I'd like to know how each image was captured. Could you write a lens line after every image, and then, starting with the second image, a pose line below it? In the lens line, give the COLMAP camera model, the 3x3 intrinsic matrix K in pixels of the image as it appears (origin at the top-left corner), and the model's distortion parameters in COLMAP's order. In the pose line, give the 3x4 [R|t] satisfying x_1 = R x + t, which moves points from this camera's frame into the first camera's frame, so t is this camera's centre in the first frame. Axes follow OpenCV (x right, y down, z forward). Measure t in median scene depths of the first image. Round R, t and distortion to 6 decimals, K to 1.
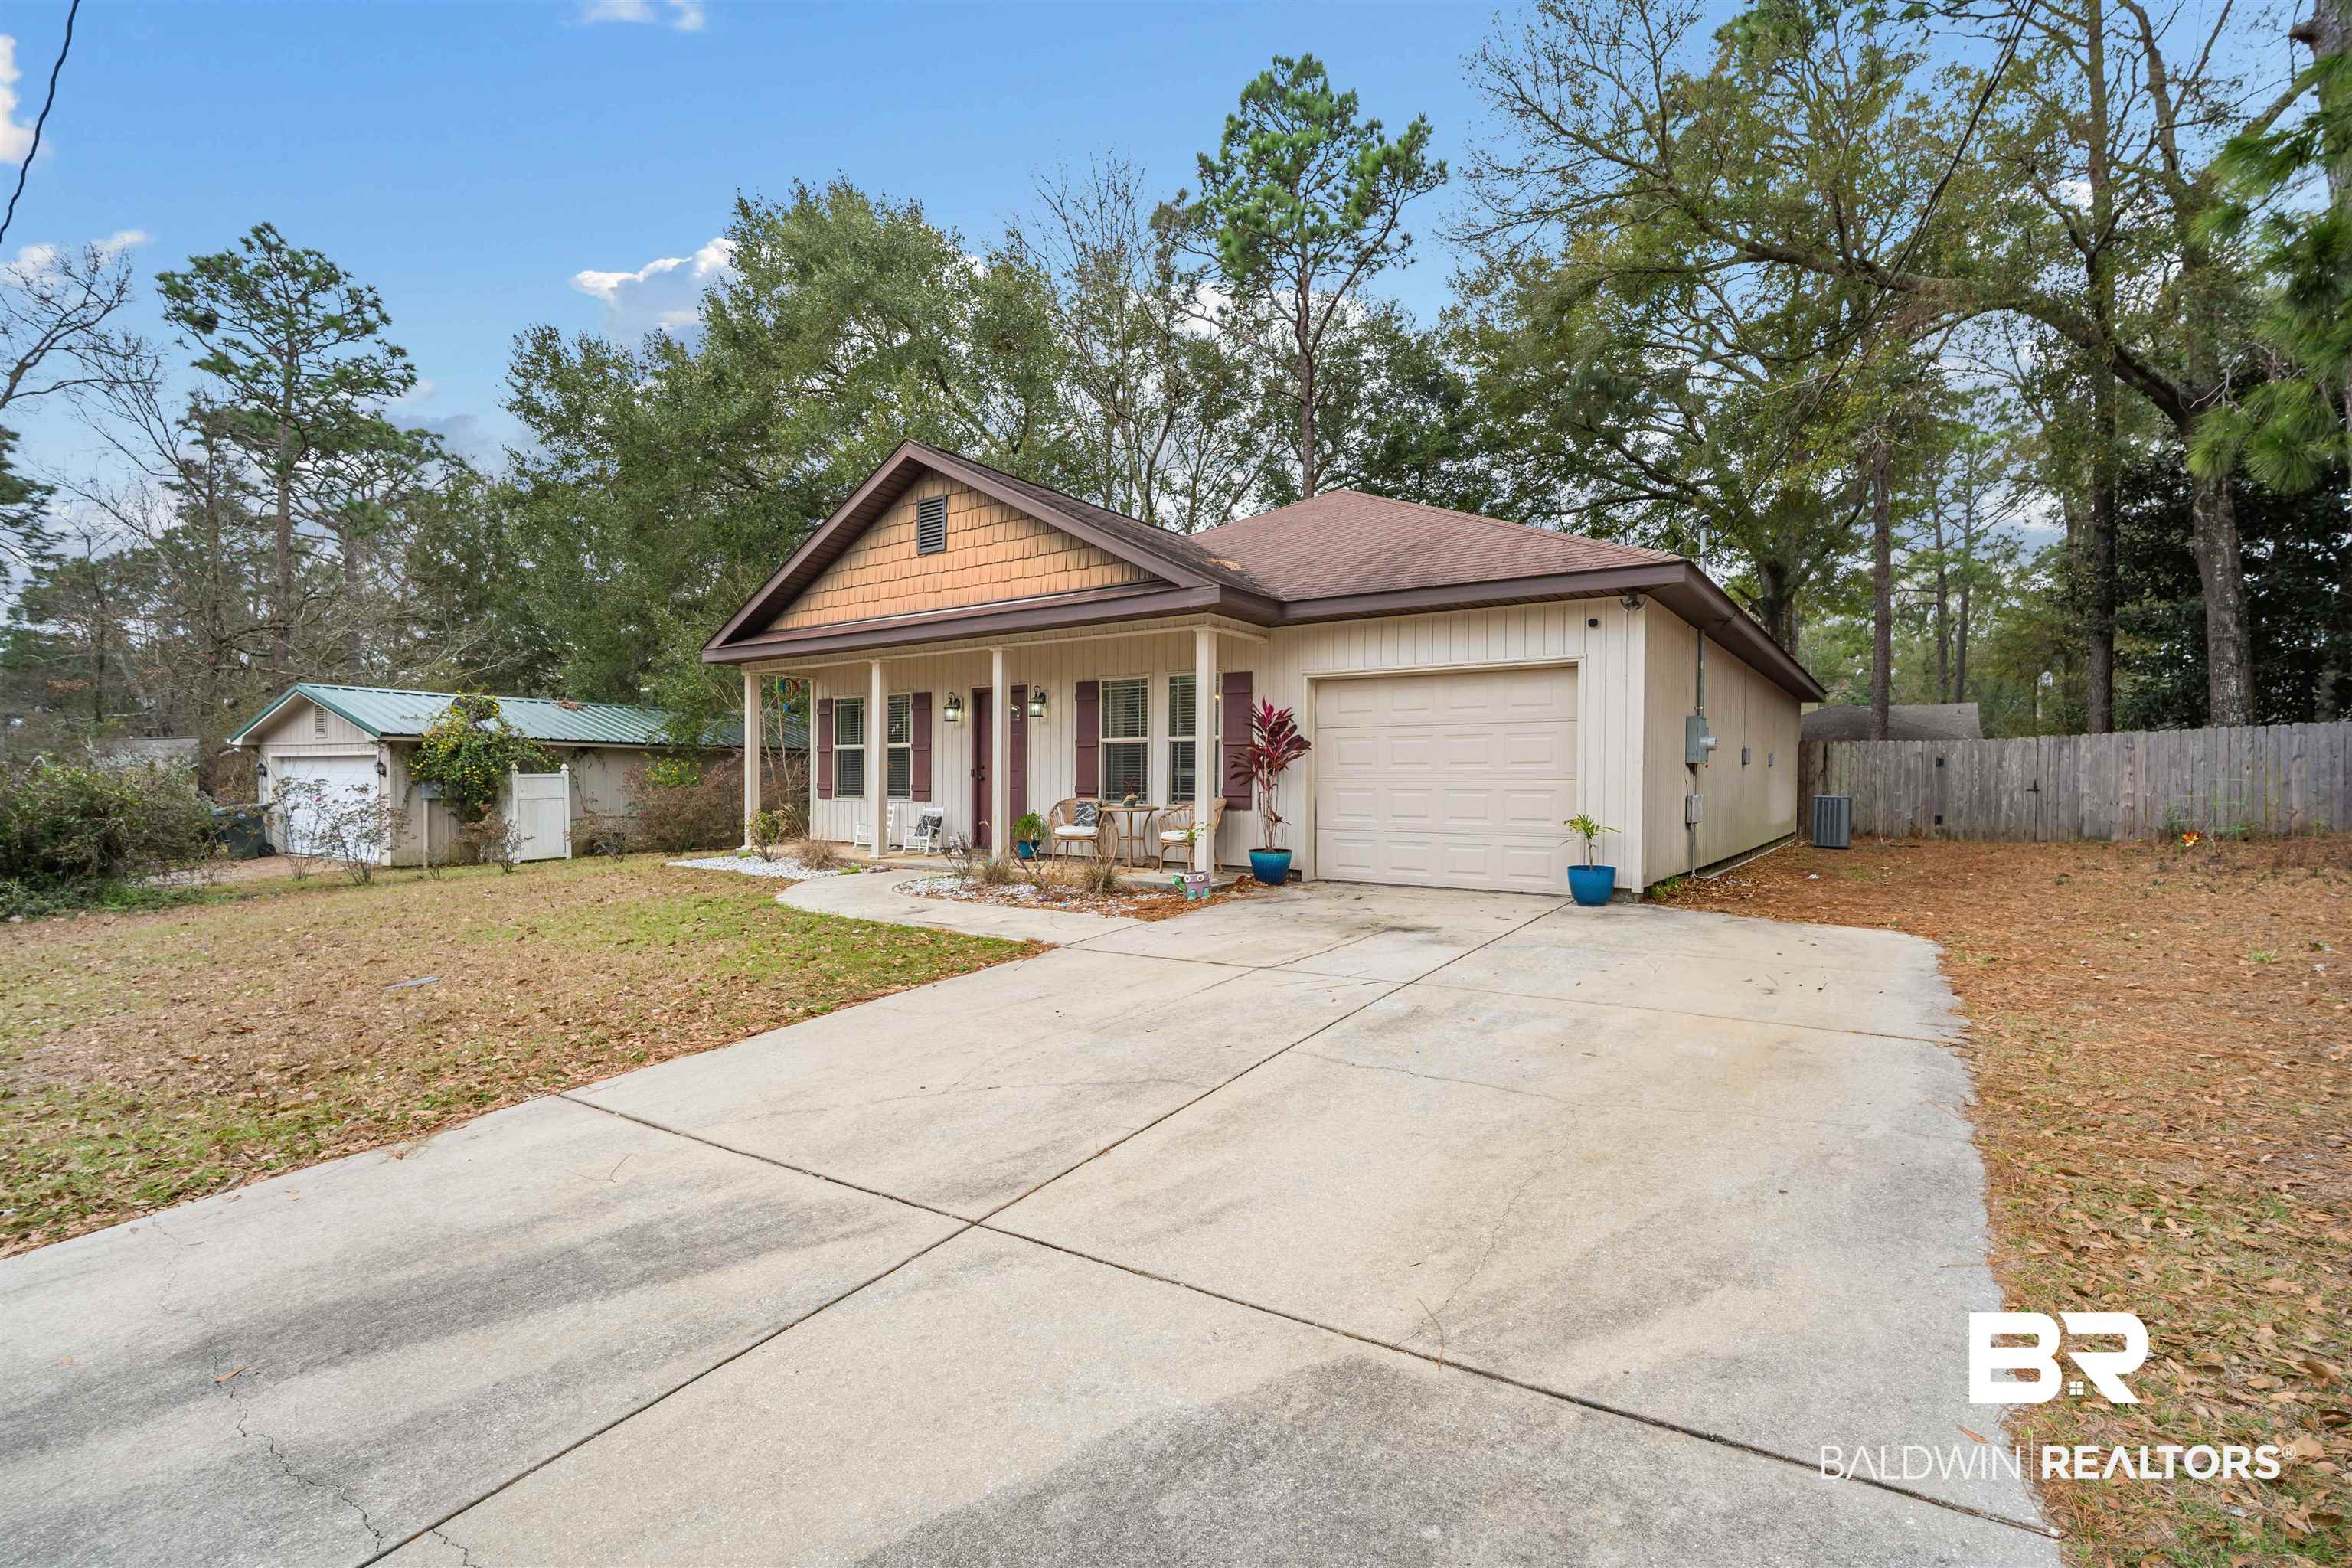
lens RADIAL K [[1034.6, 0, 1192.8], [0, 1034.6, 781.6], [0, 0, 1]] dist [-0.001773, -0.000173]
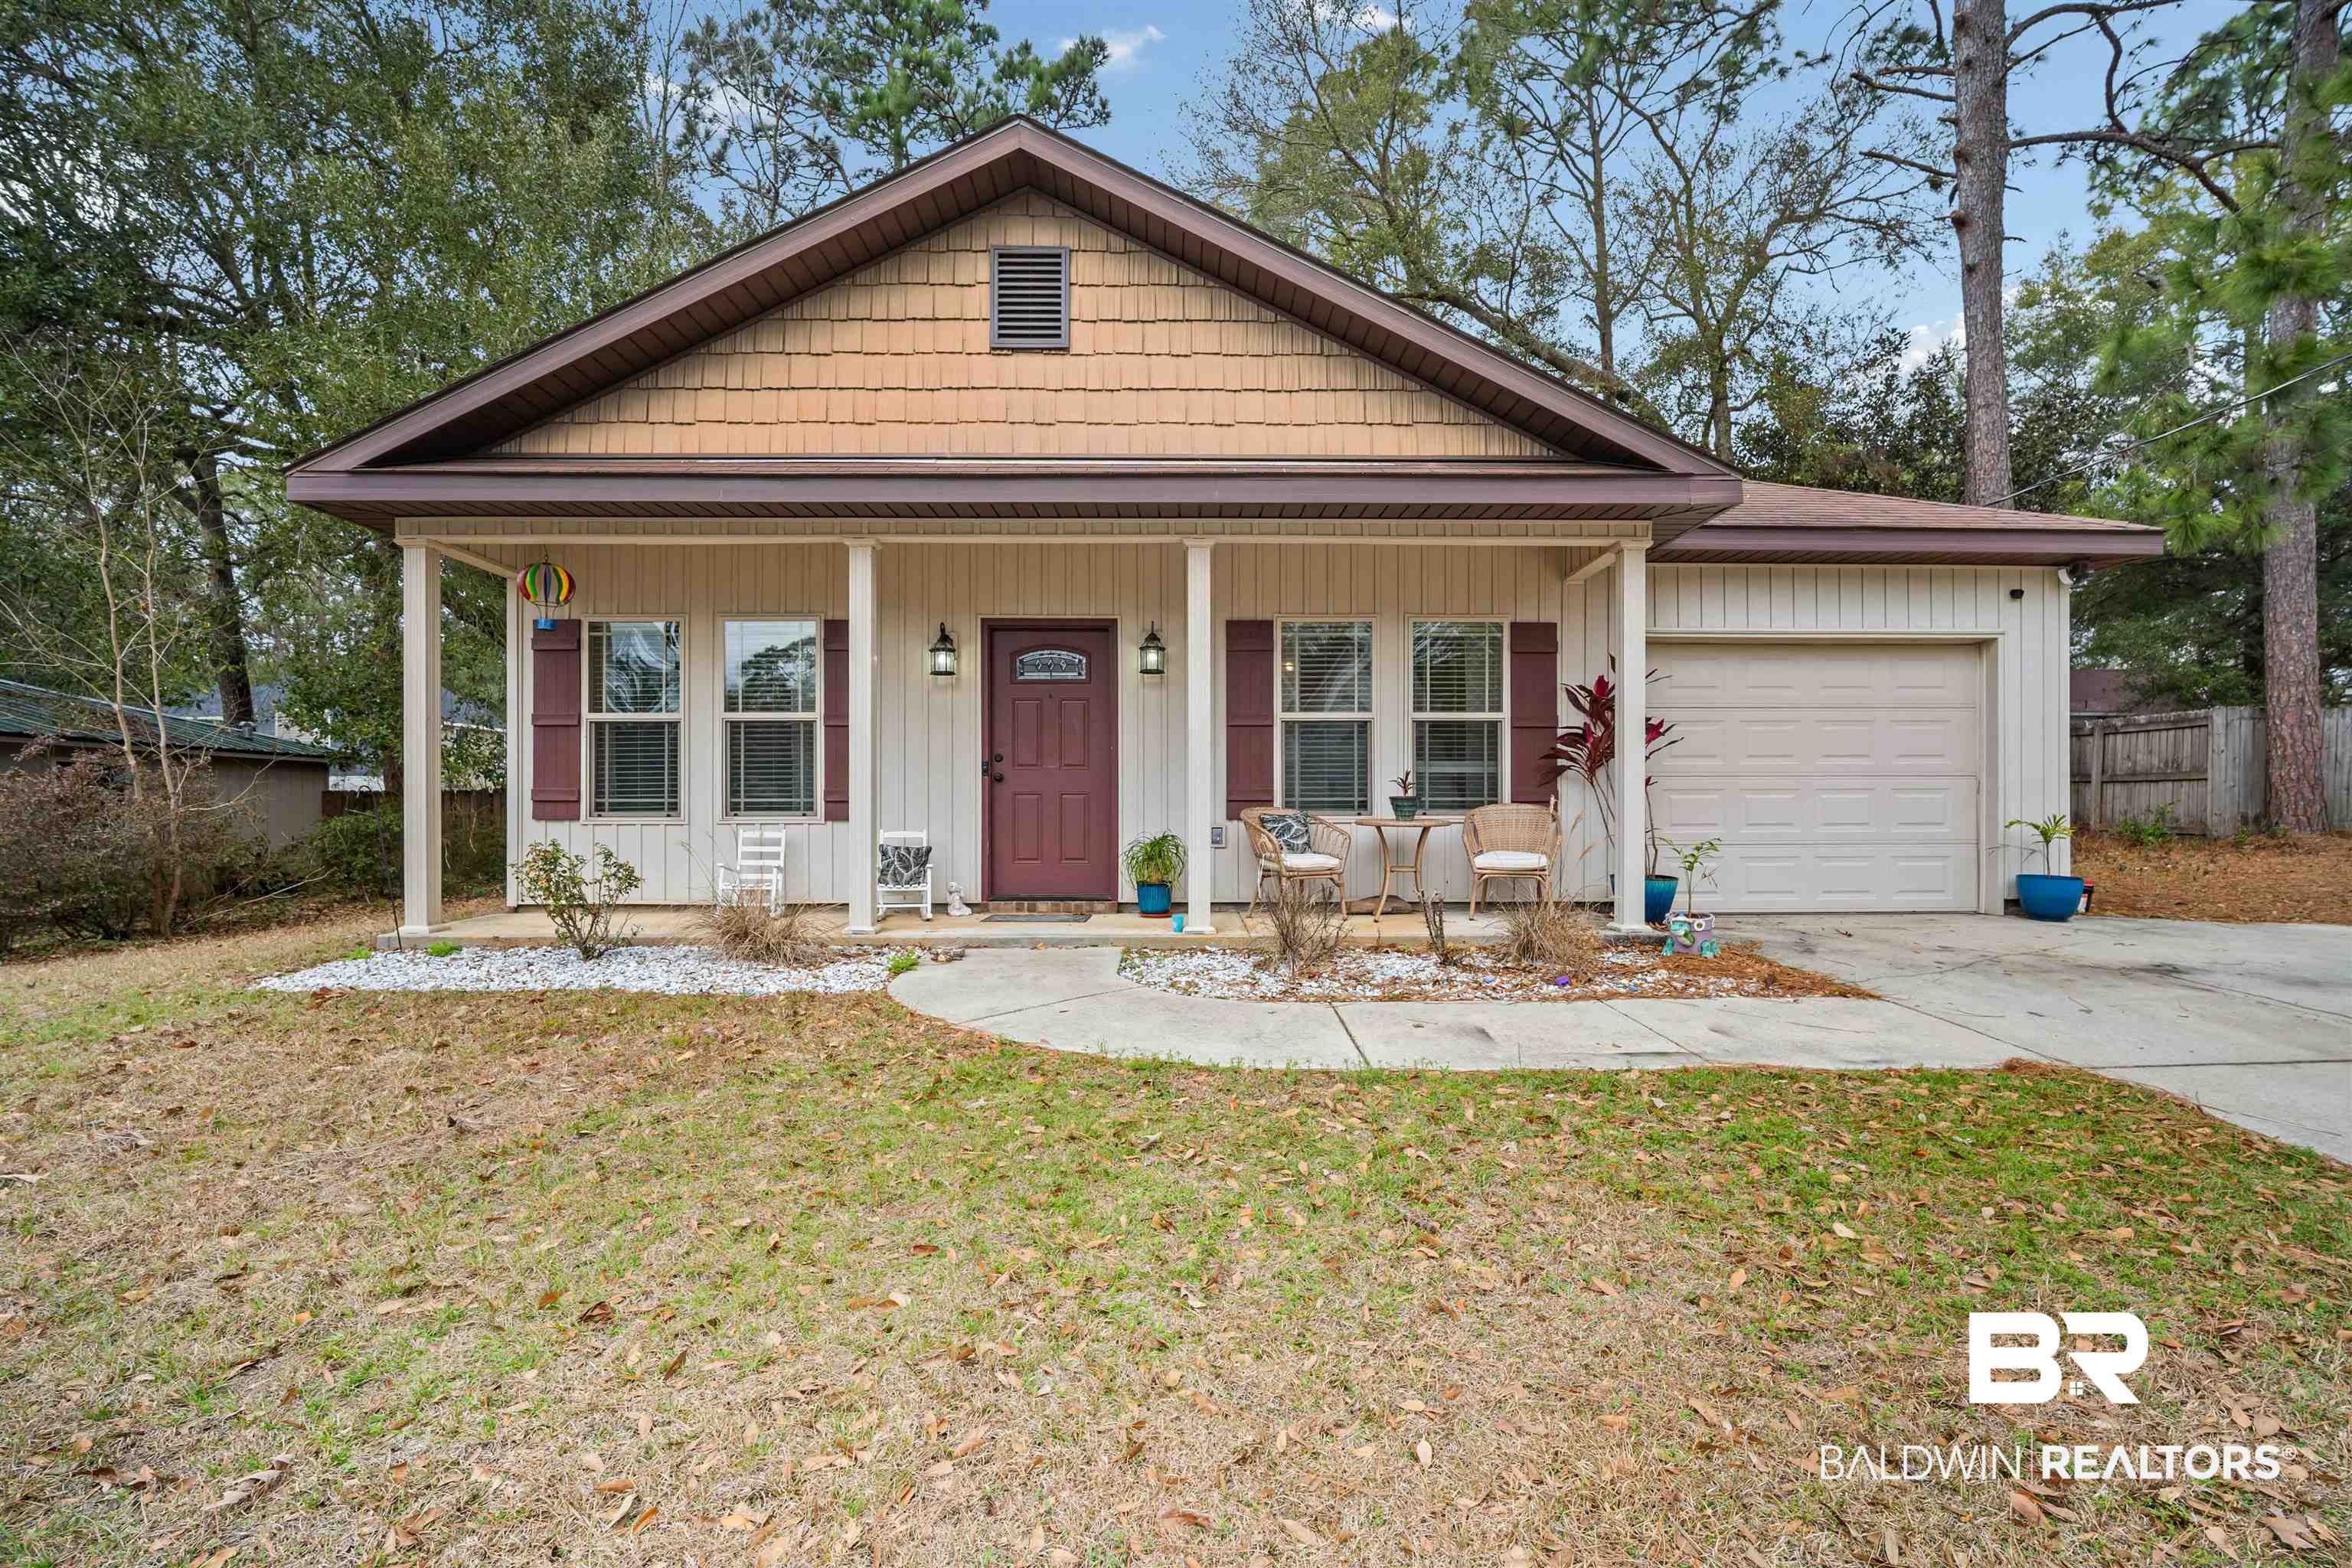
lens RADIAL K [[1052.6, 0, 1181.6], [0, 1052.6, 792.0], [0, 0, 1]] dist [0.001187, 0.000456]
pose [[0.802217, -0.016348, 0.596808, -0.516221], [0.004878, 0.999771, 0.020829, -0.007273], [-0.597012, -0.013798, 0.802114, 0.521366]]
